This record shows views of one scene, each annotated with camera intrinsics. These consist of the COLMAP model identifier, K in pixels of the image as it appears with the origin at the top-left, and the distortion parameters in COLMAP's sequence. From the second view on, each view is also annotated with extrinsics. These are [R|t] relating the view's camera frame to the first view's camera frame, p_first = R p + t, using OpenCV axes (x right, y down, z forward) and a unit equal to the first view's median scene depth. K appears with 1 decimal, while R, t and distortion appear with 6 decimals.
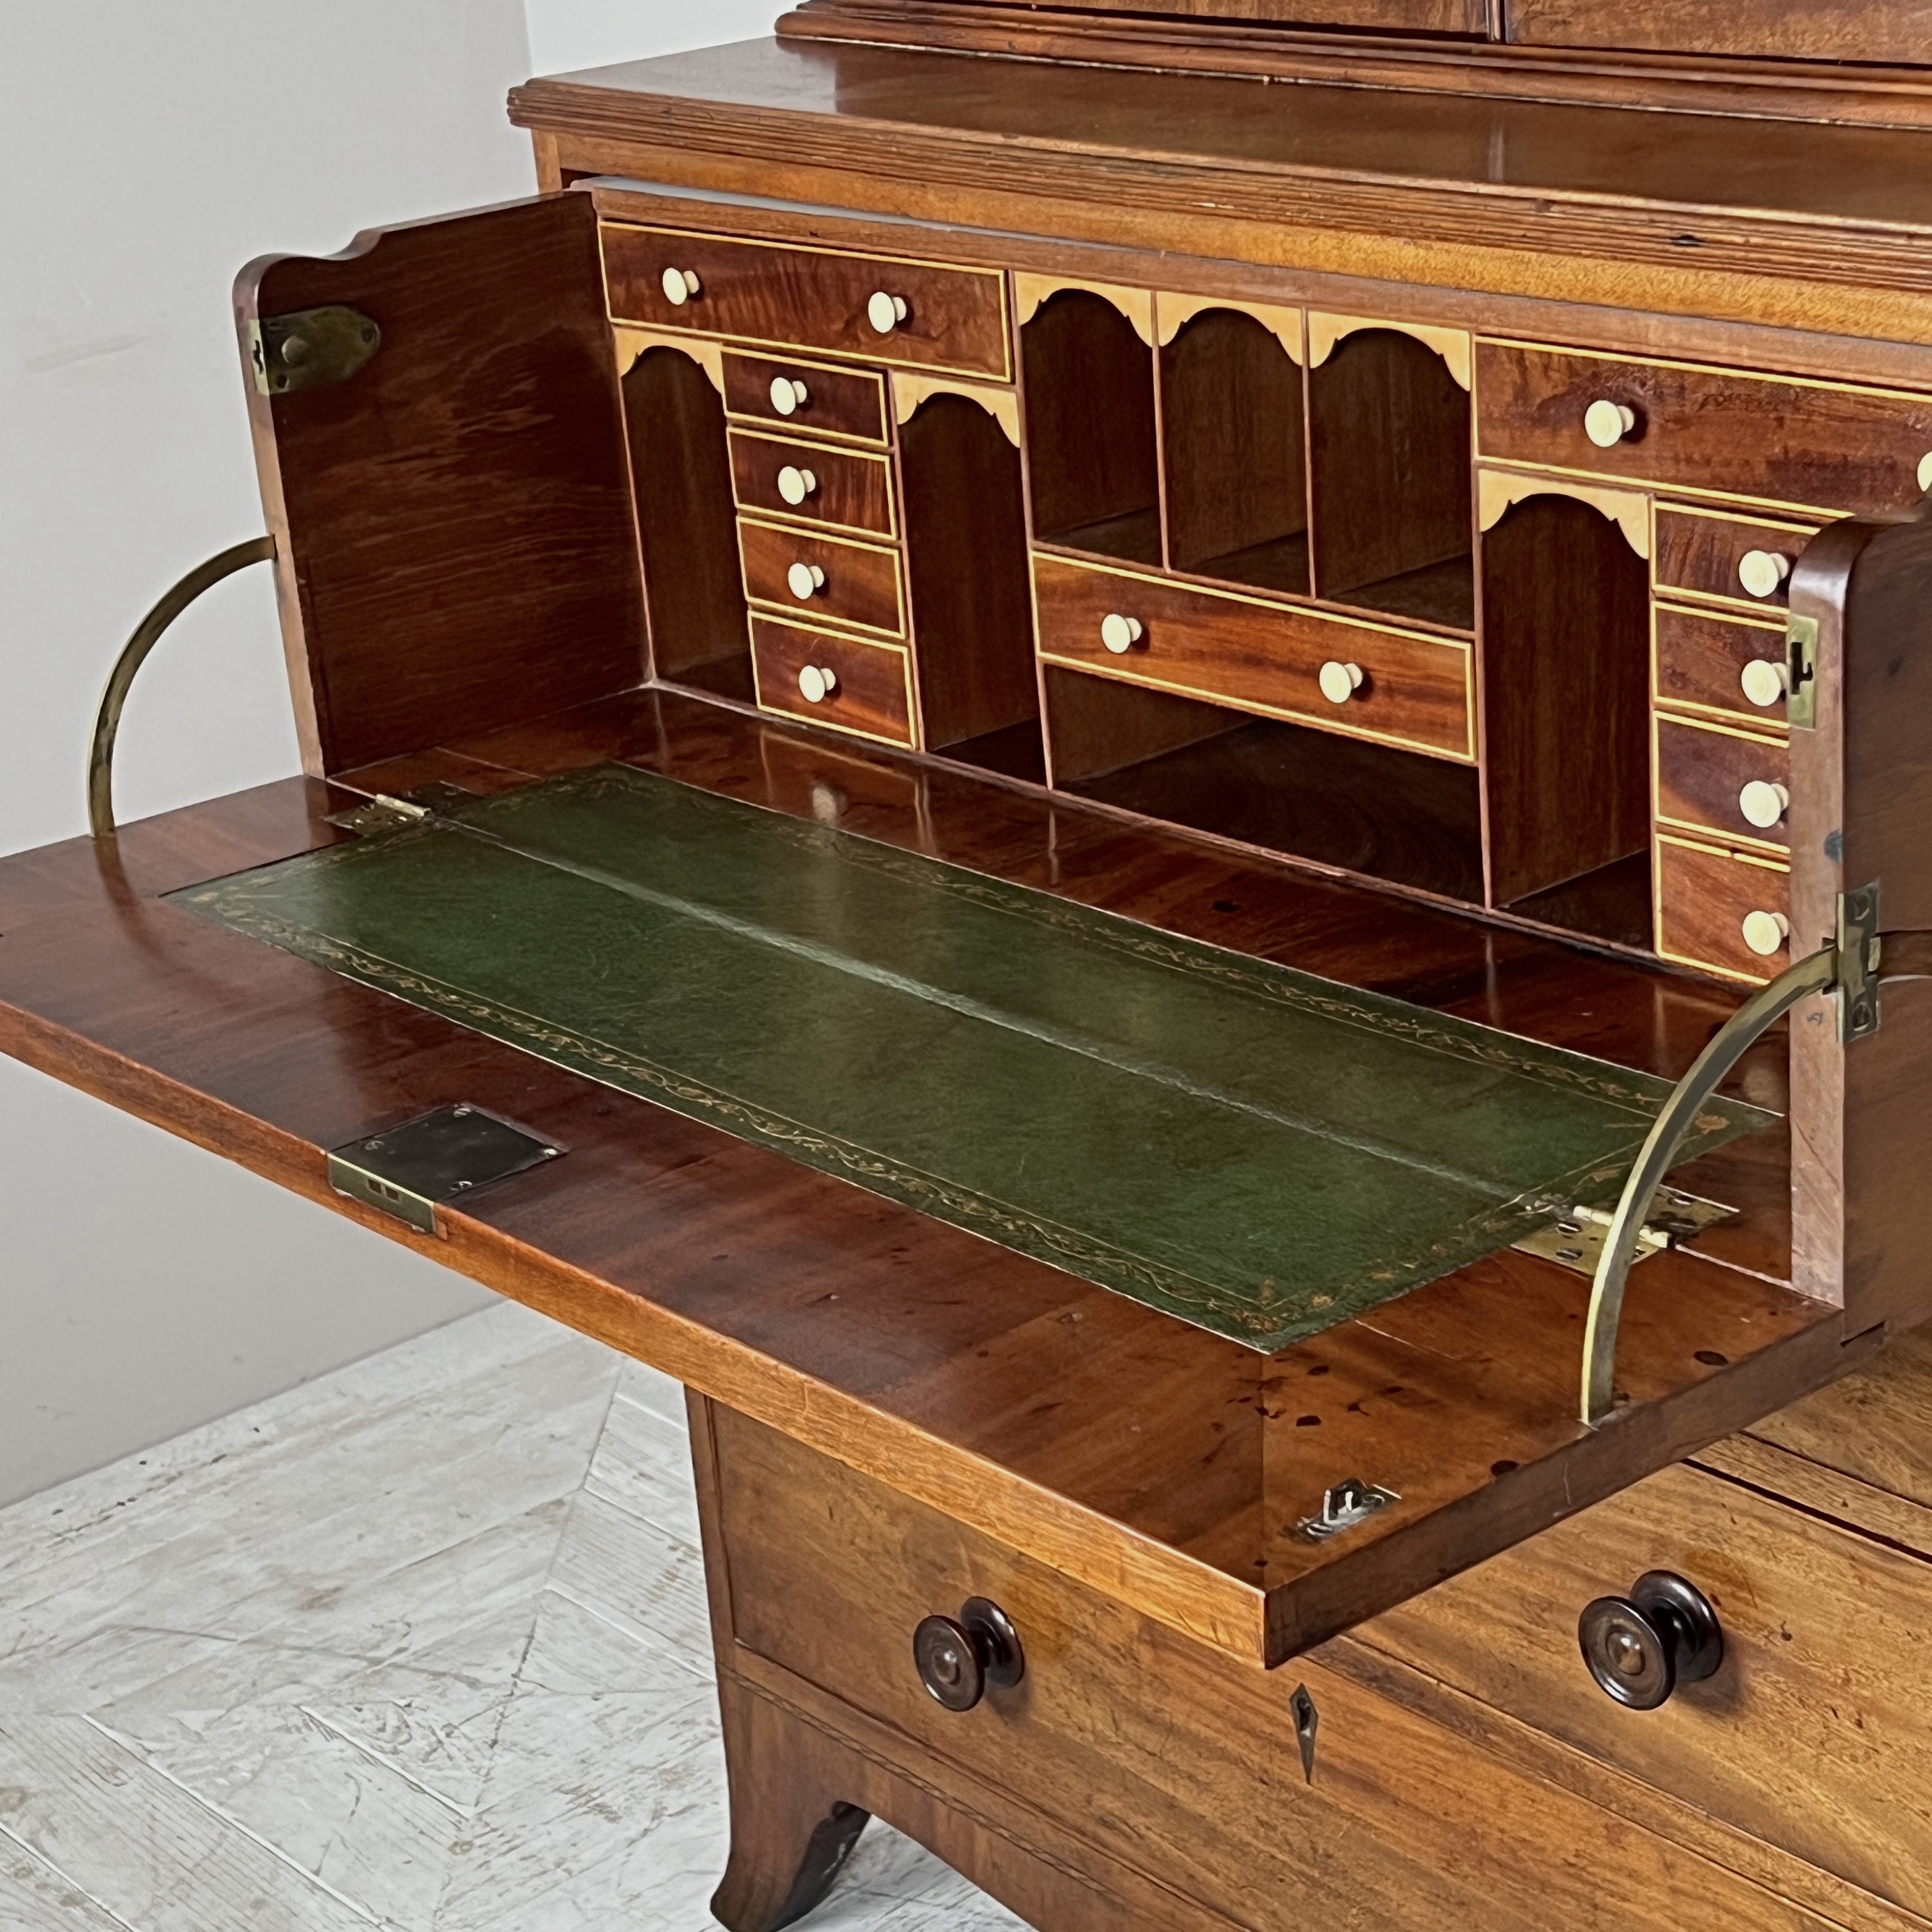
lens RADIAL K [[3958.1, 0, 963.3], [0, 3958.1, 1001.5], [0, 0, 1]] dist [0.179019, -0.540699]
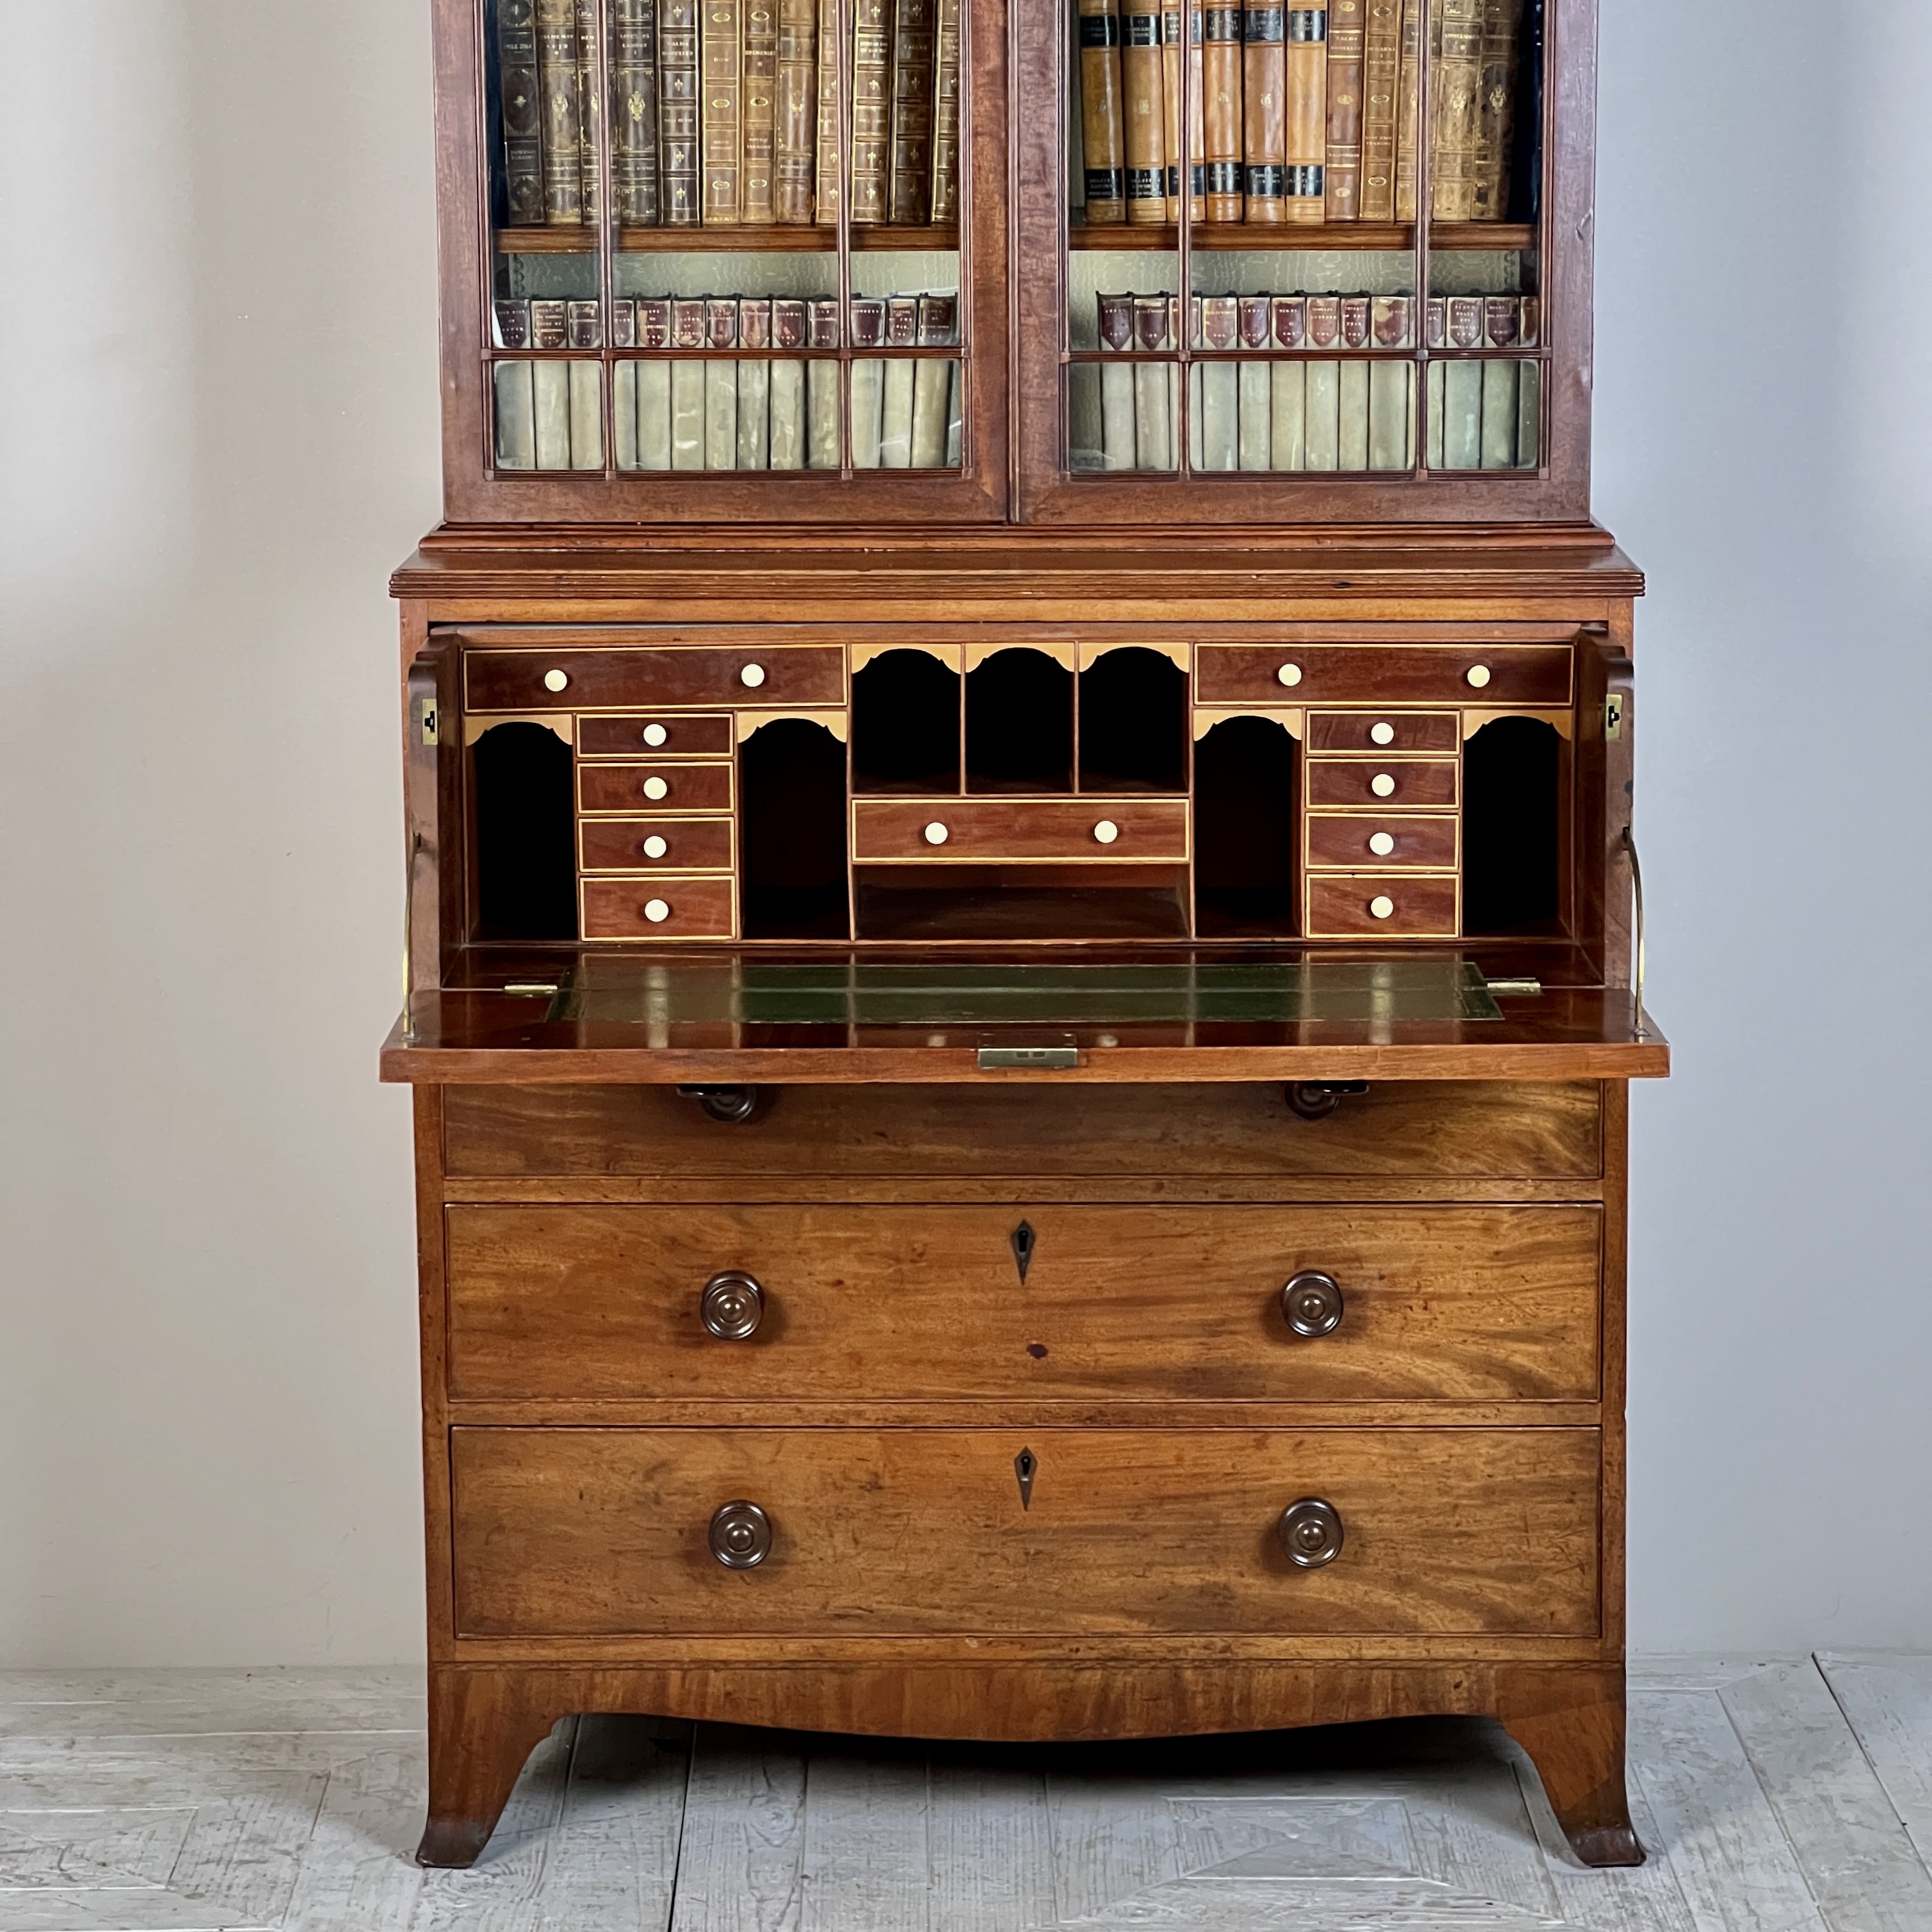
lens RADIAL K [[6017.4, 0, 966.0], [0, 6017.4, 966.0], [0, 0, 1]] dist [-0.676616, 23.198446]
pose [[0.646709, -0.047393, 0.761263, -2.197451], [0.227113, 0.964761, -0.132875, 0.358280], [-0.728140, 0.258824, 0.634683, -0.791148]]
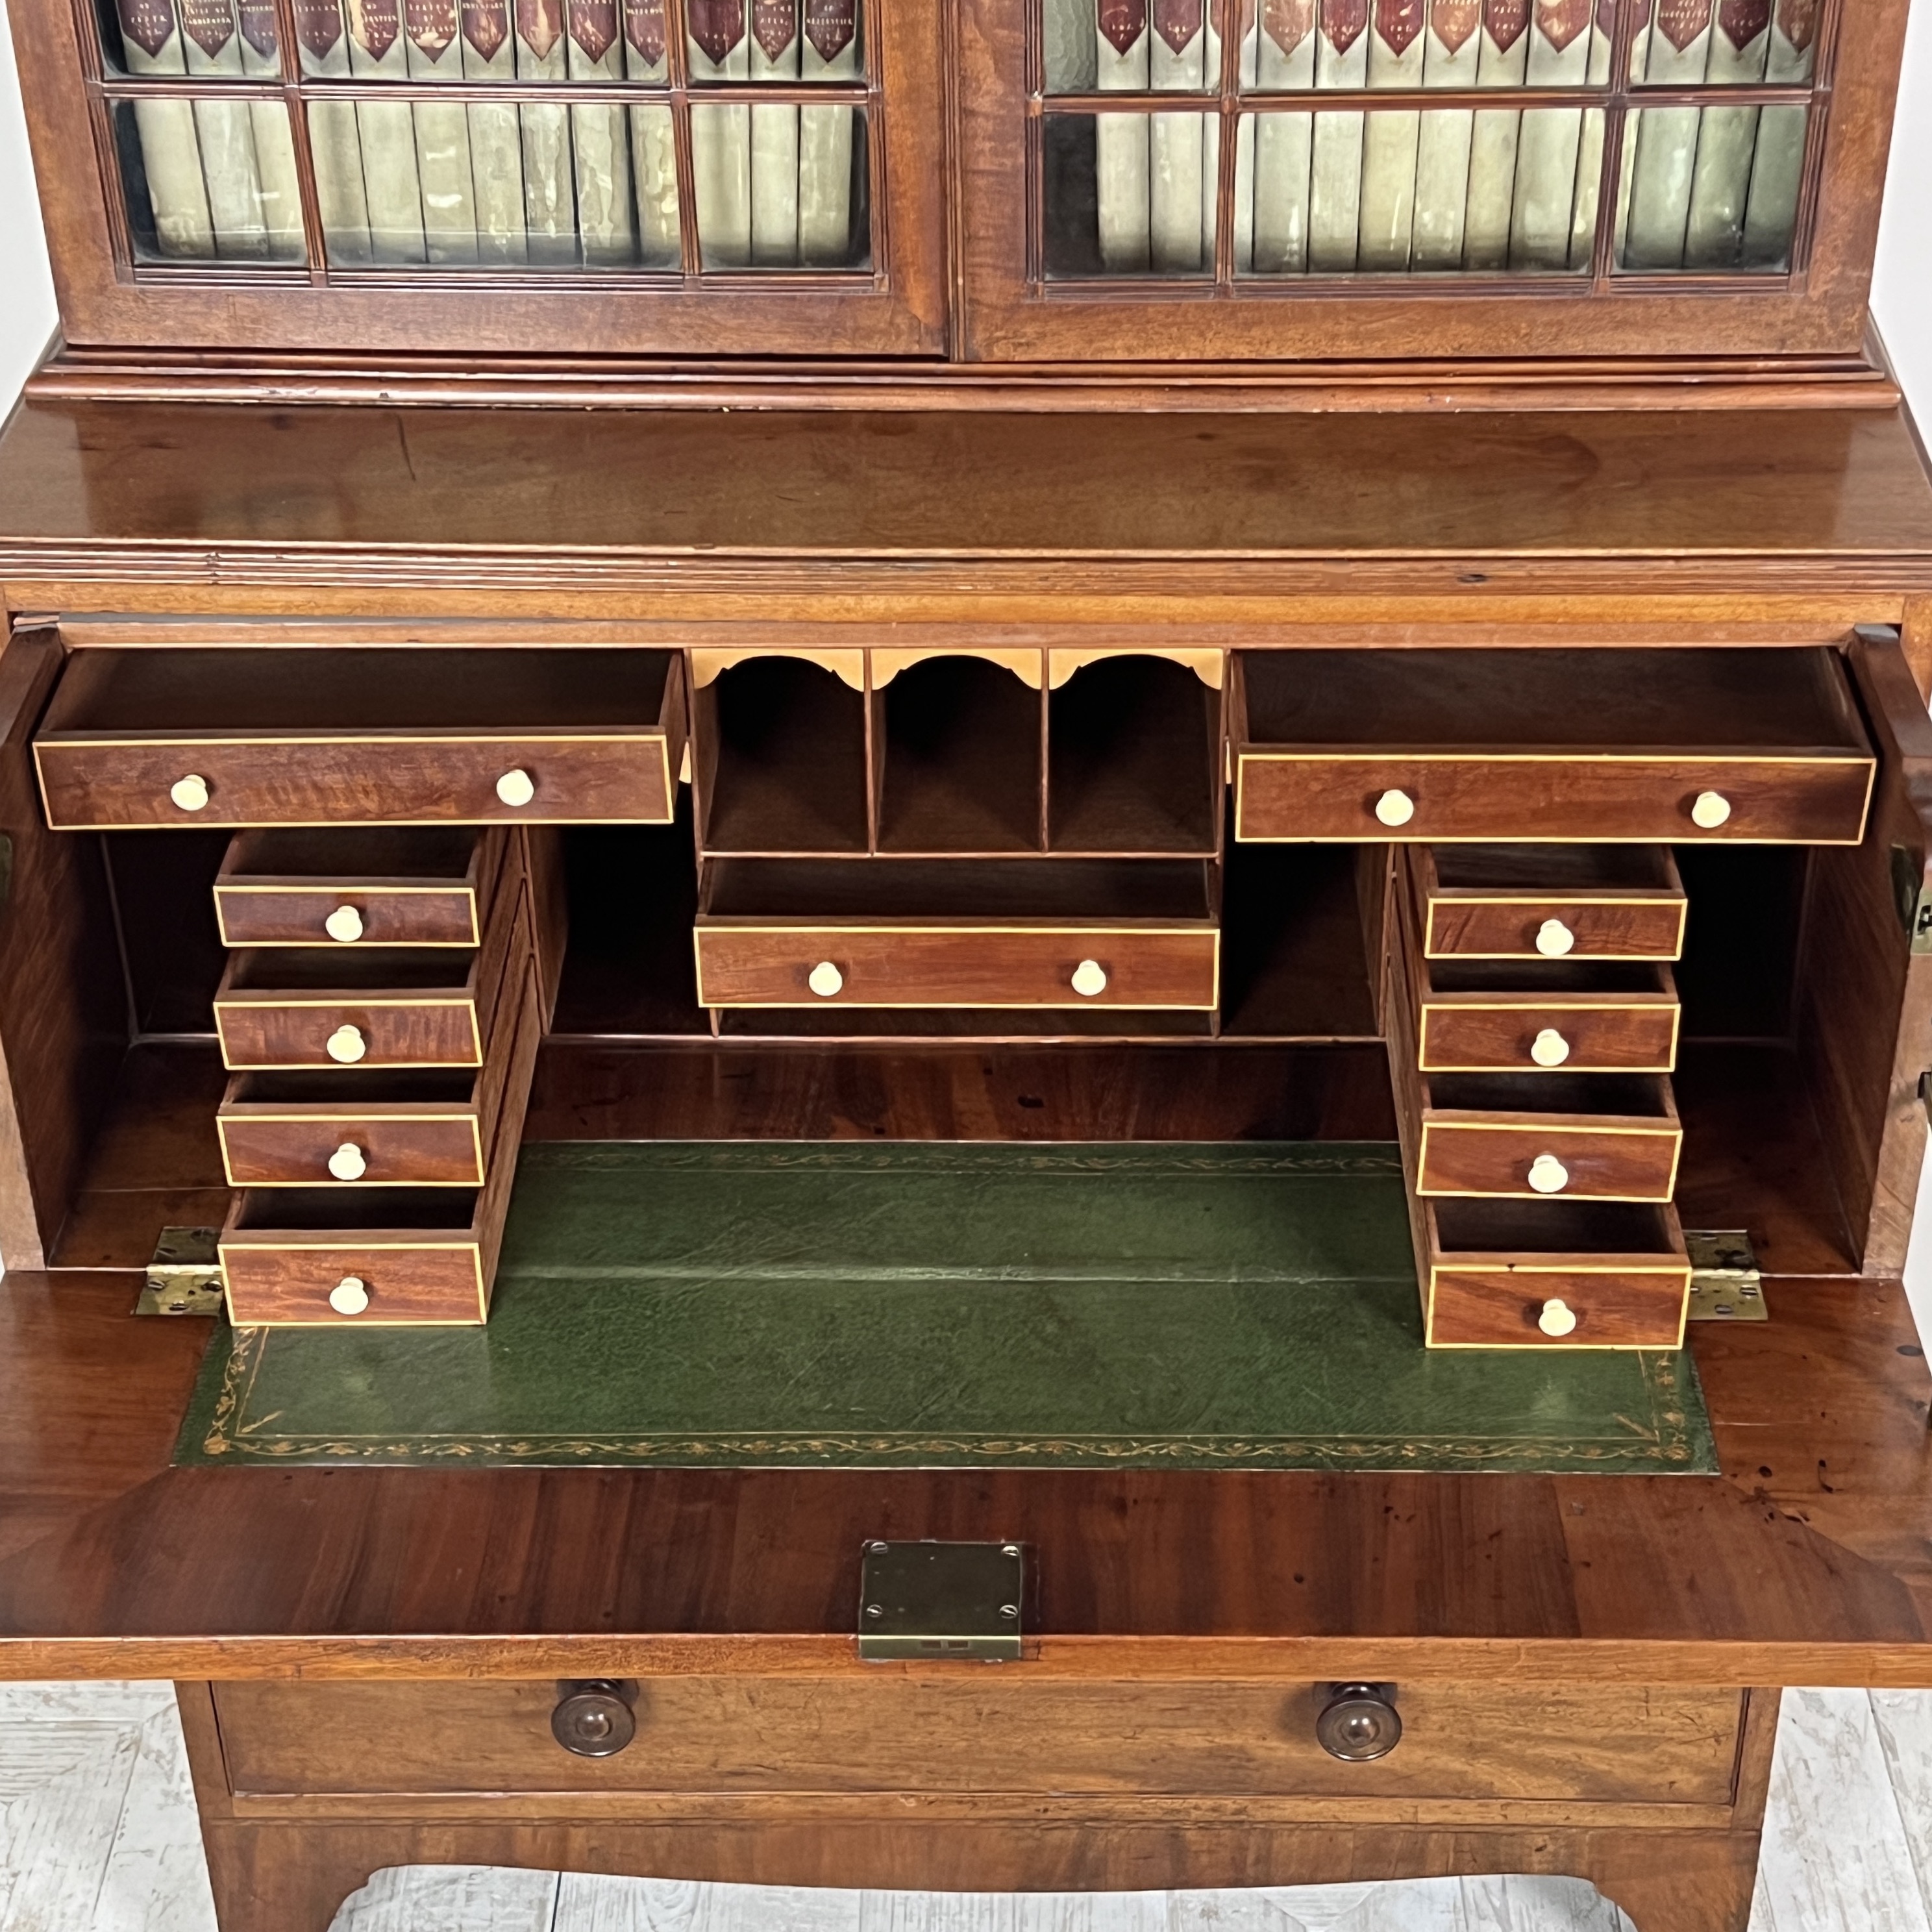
lens RADIAL K [[3638.5, 0, 1015.5], [0, 3638.5, 1007.2], [0, 0, 1]] dist [0.188764, -0.524472]
pose [[0.656466, -0.363168, 0.661182, -0.710501], [0.224255, 0.930813, 0.288613, -0.398436], [-0.720251, -0.041191, 0.692489, 0.213613]]
